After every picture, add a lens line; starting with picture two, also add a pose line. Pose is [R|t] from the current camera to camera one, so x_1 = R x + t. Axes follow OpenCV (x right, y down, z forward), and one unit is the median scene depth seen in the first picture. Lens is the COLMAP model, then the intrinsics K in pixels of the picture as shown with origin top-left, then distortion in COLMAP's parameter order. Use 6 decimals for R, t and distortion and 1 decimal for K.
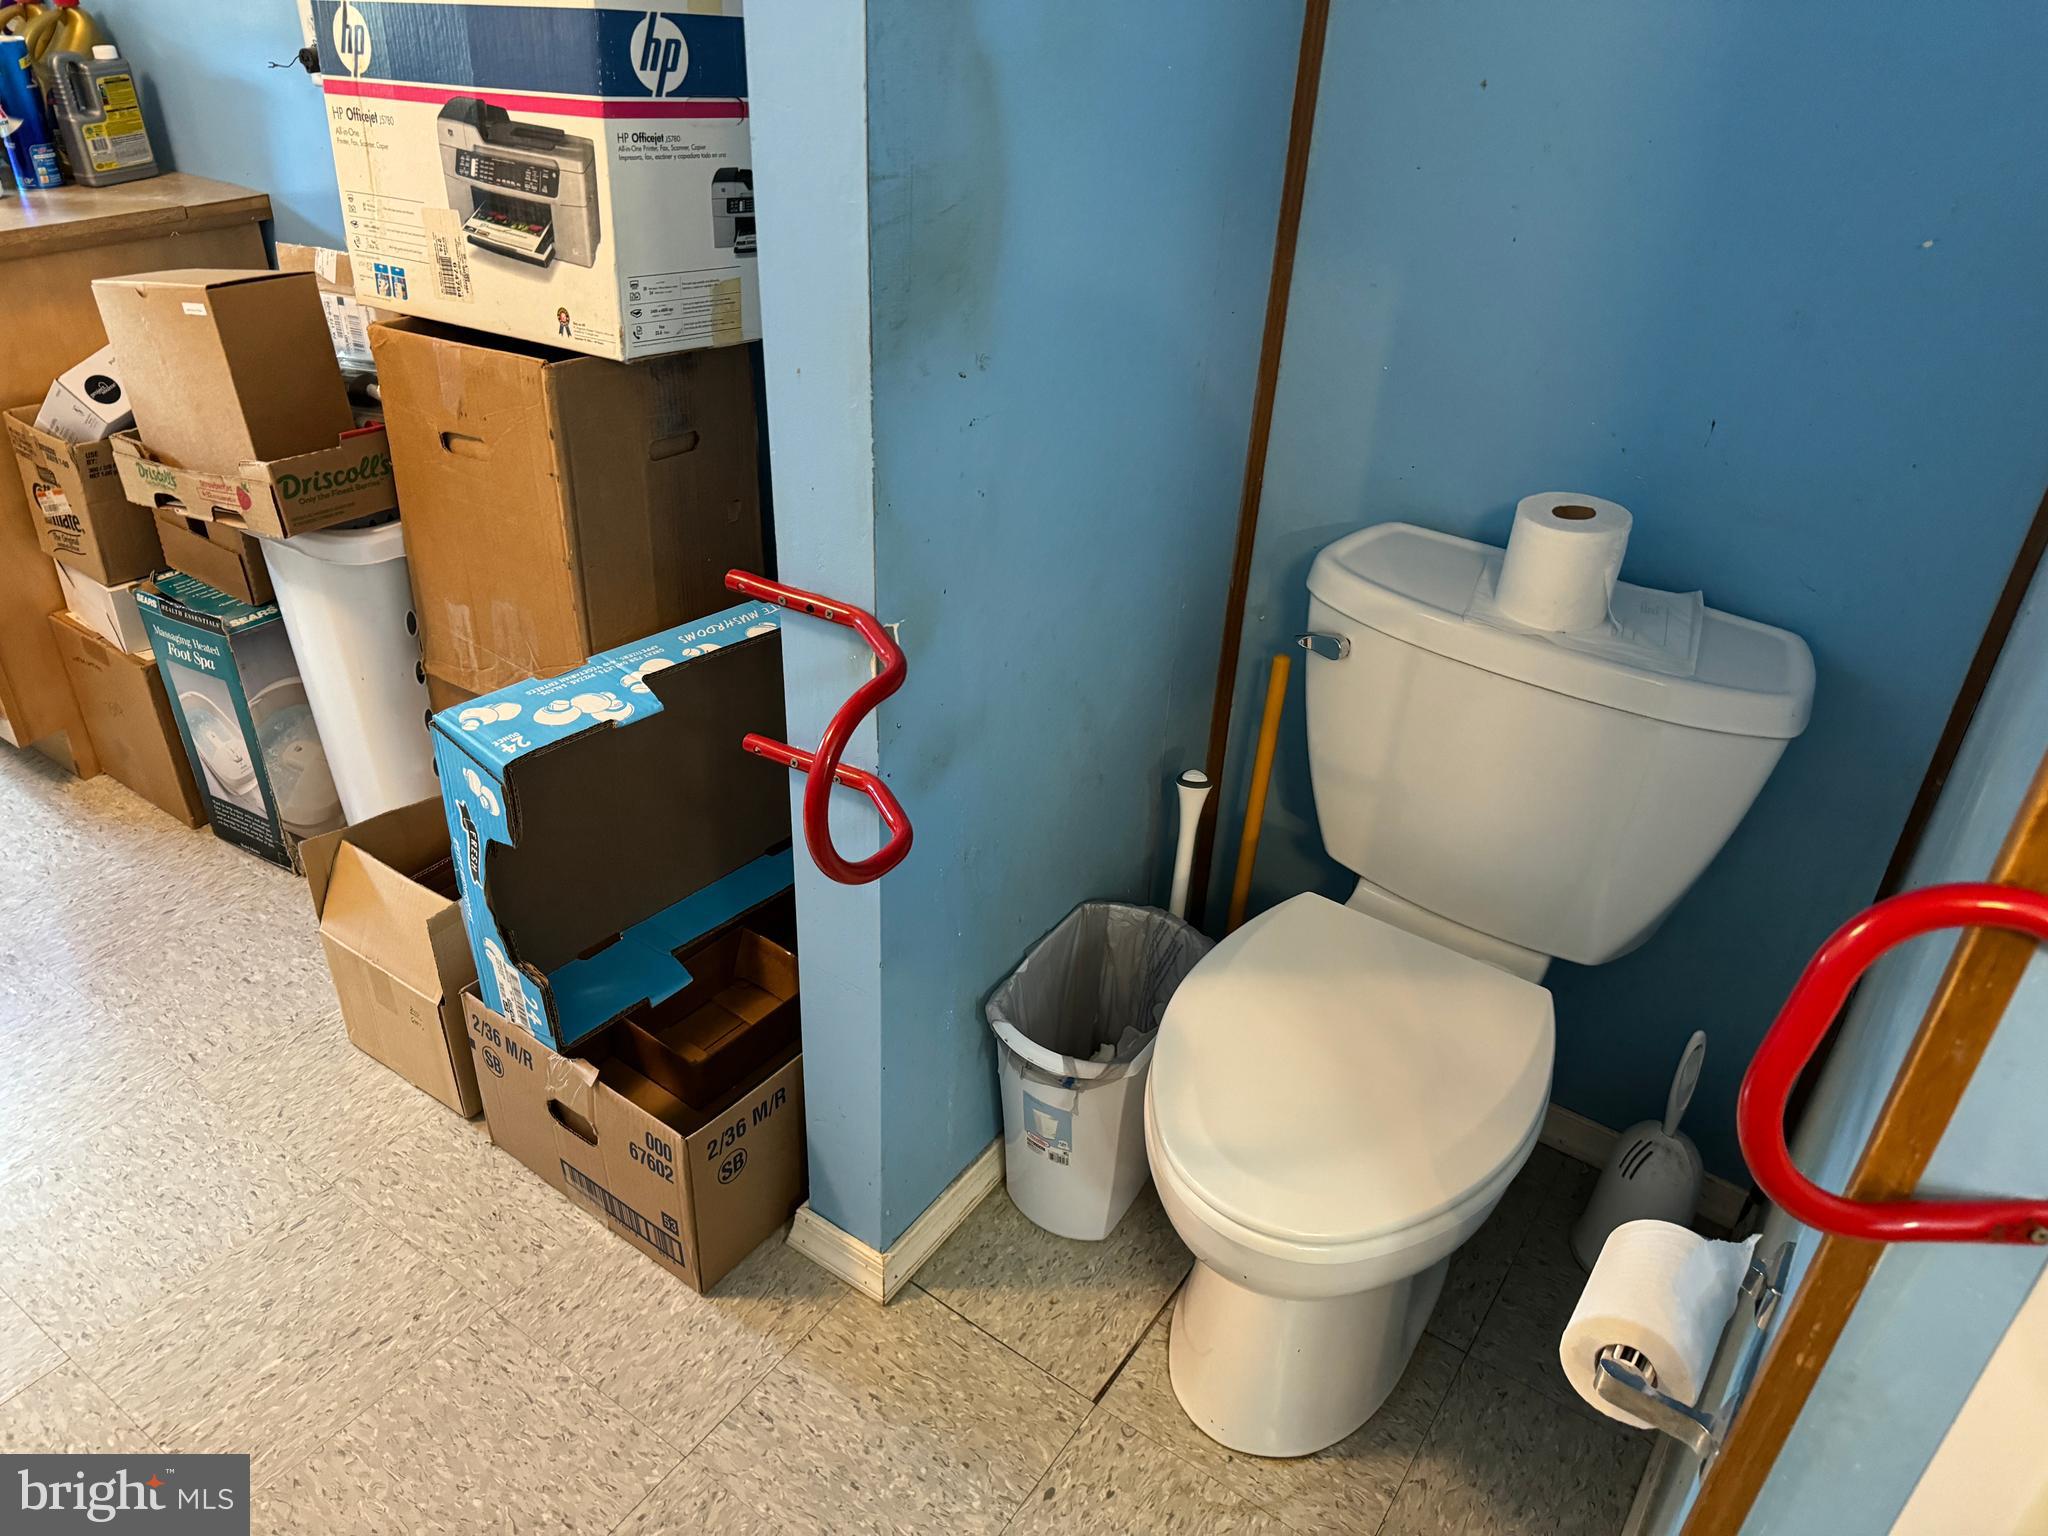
lens RADIAL K [[1465.9, 0, 999.8], [0, 1465.9, 757.8], [0, 0, 1]] dist [0.059286, -0.072725]
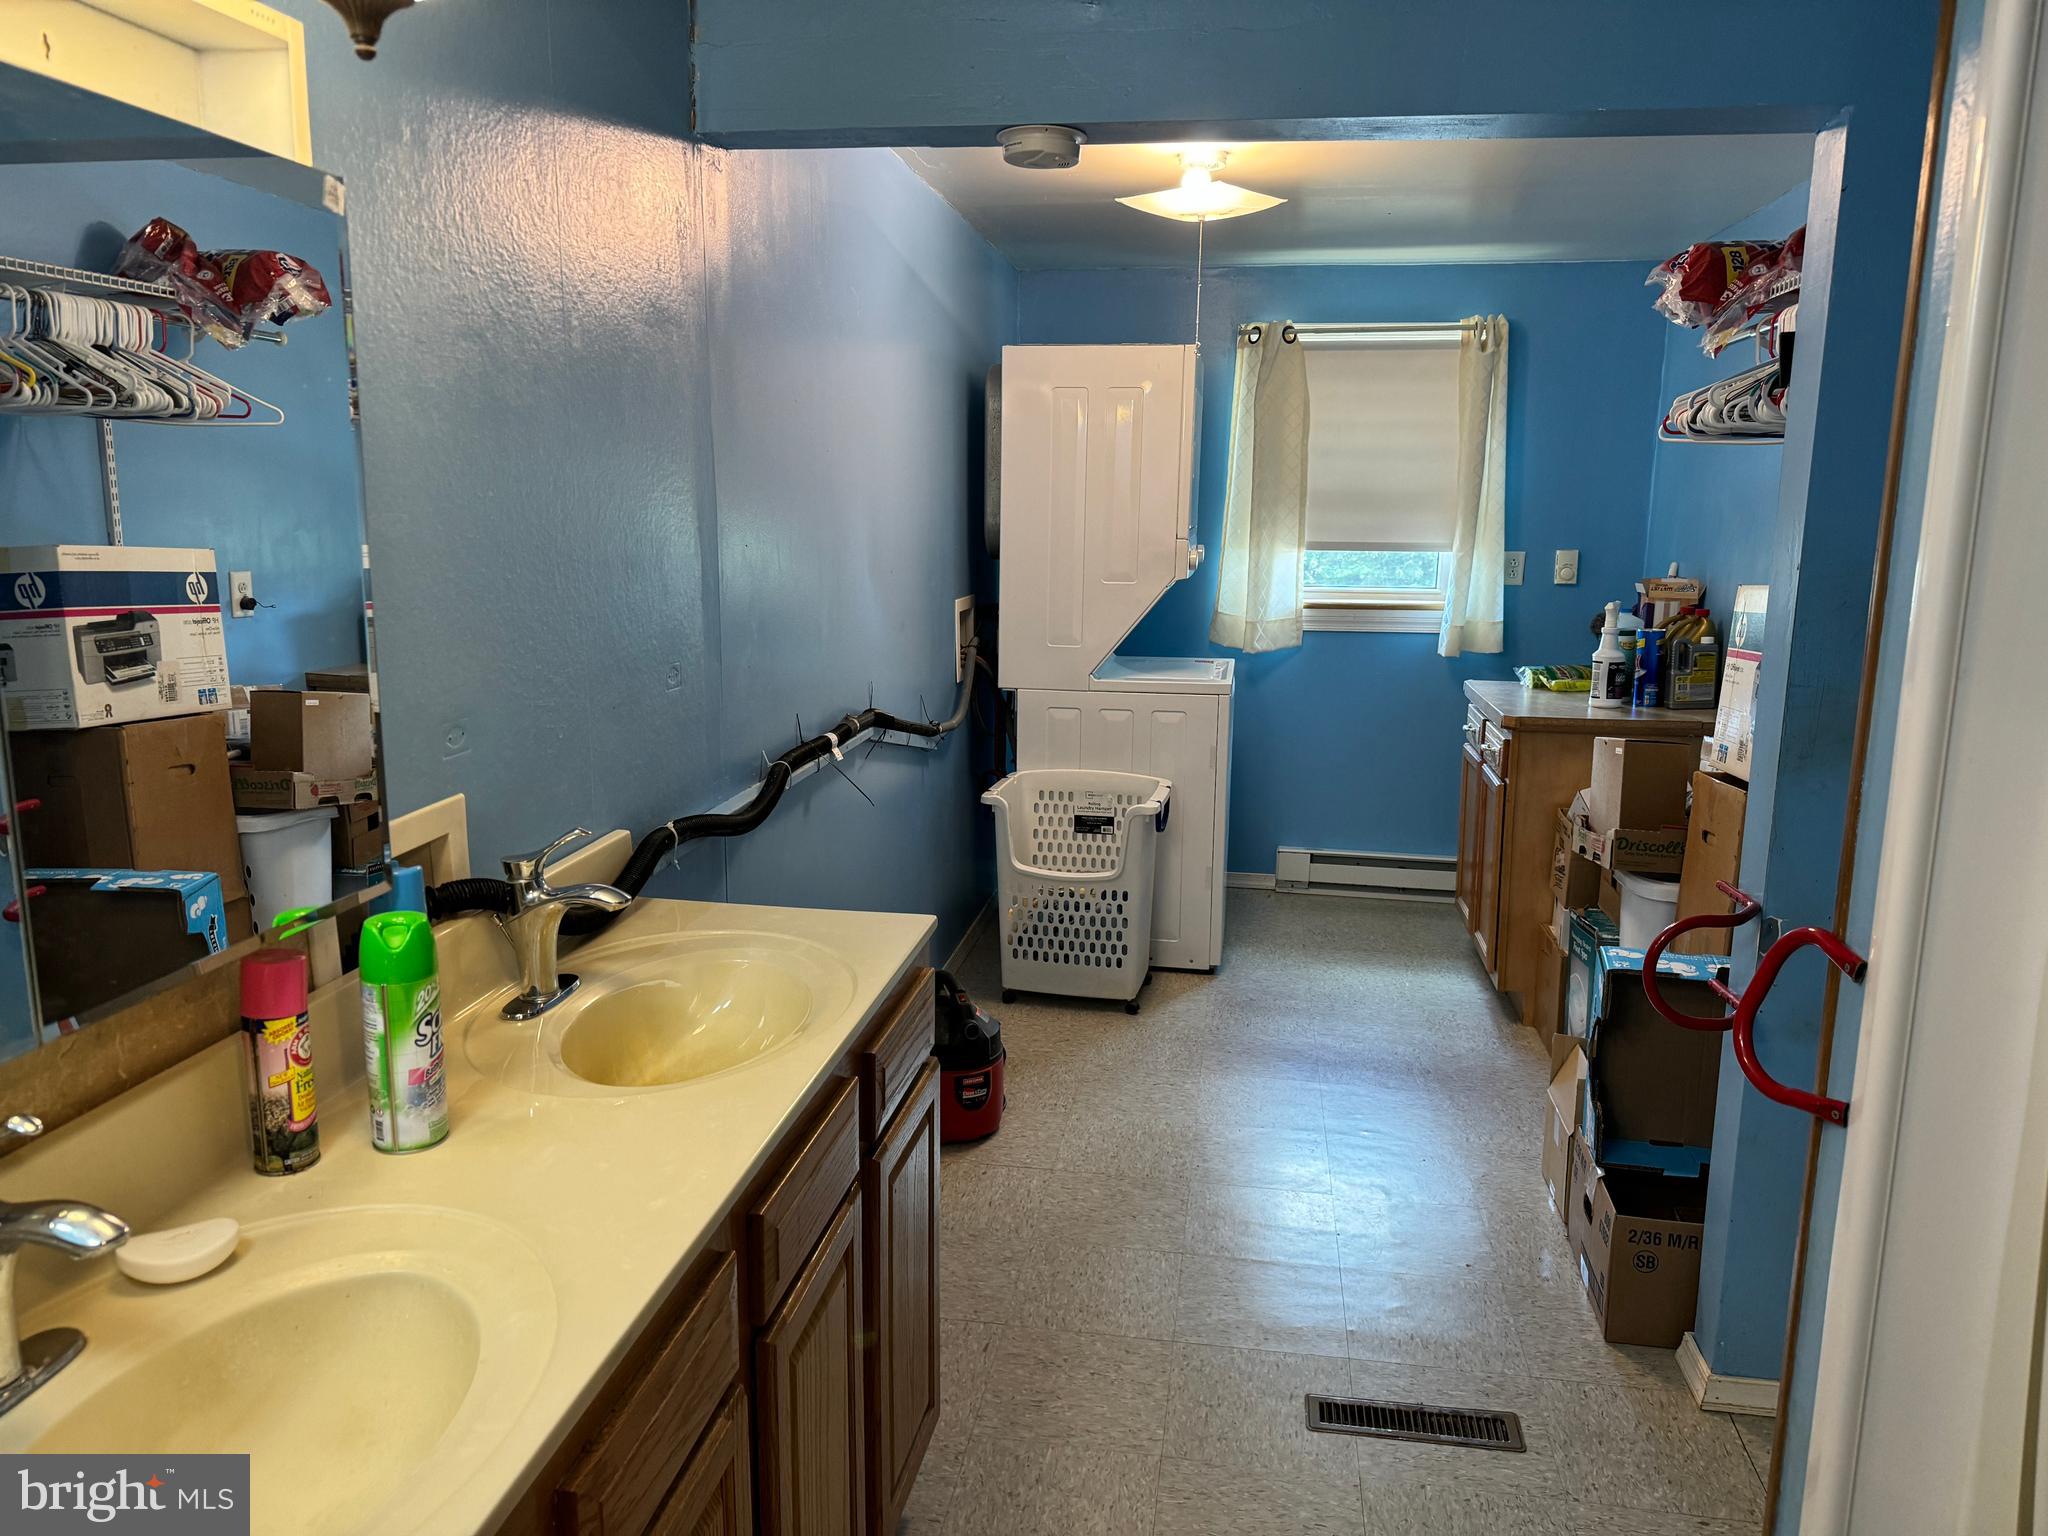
lens RADIAL K [[1425.3, 0, 1024.0], [0, 1425.3, 768.0], [0, 0, 1]] dist [0.099416, -0.124984]
pose [[0.442678, 0.138515, -0.885918, 0.736056], [-0.458273, 0.884166, -0.090750, 0.226980], [0.770728, 0.446166, 0.454878, -0.411015]]
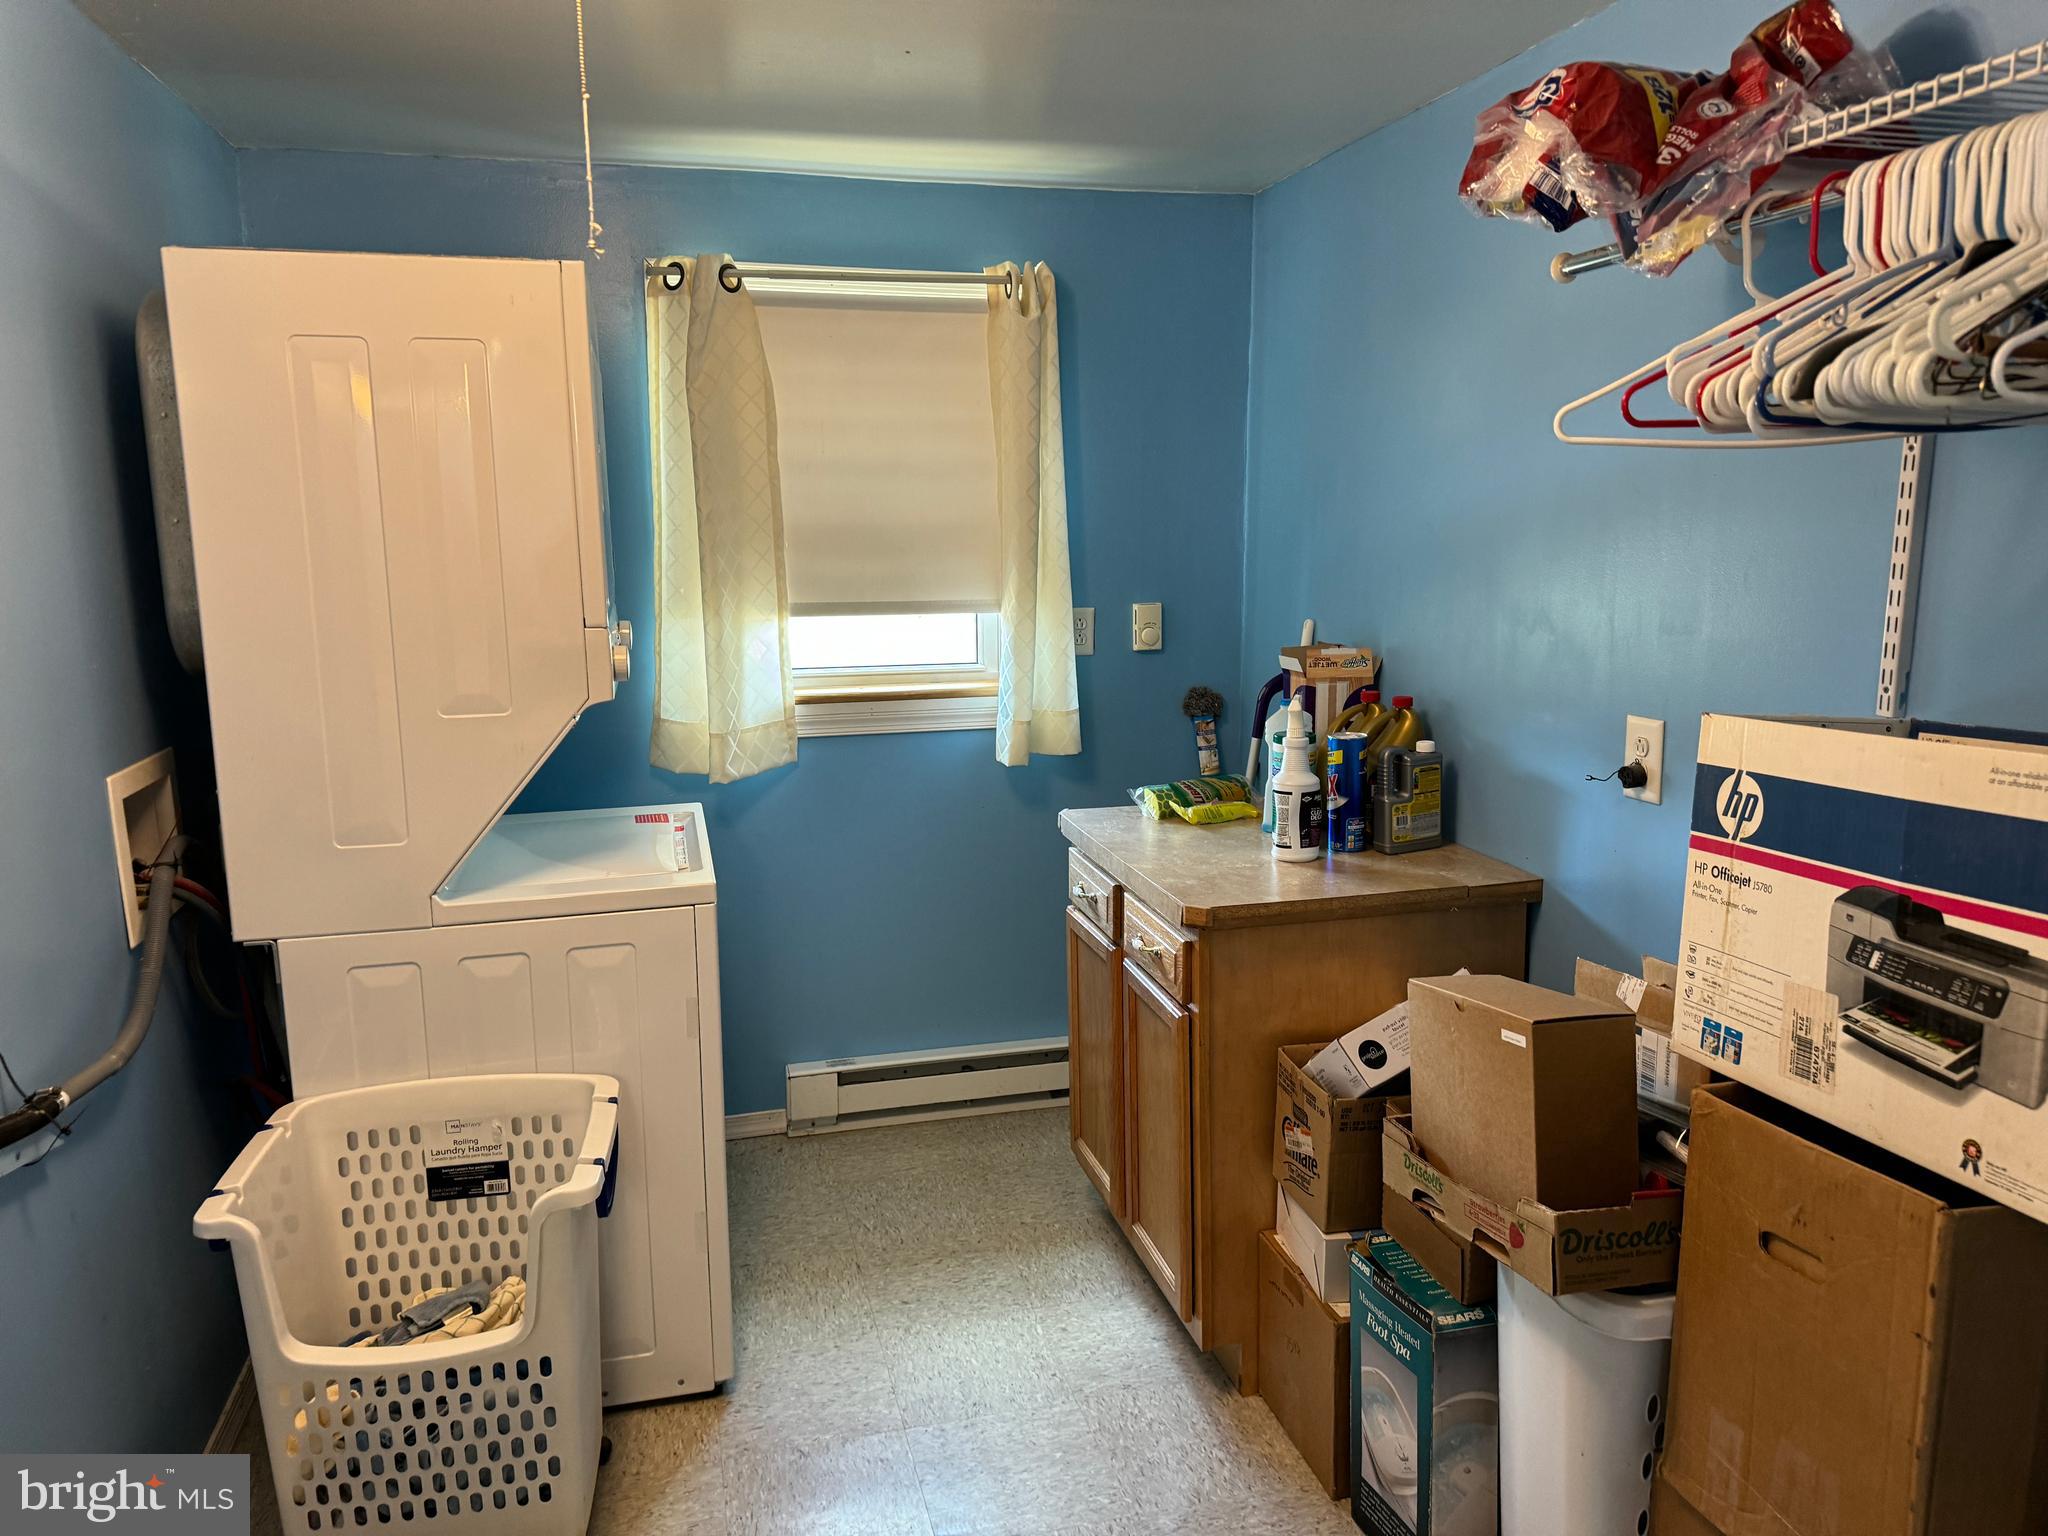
lens RADIAL K [[1425.3, 0, 1024.0], [0, 1425.3, 768.0], [0, 0, 1]] dist [0.099416, -0.124984]
pose [[0.764968, 0.075110, -0.639673, -0.178856], [-0.301230, 0.919580, -0.252256, -0.119771], [0.569284, 0.385656, 0.726075, 0.036420]]
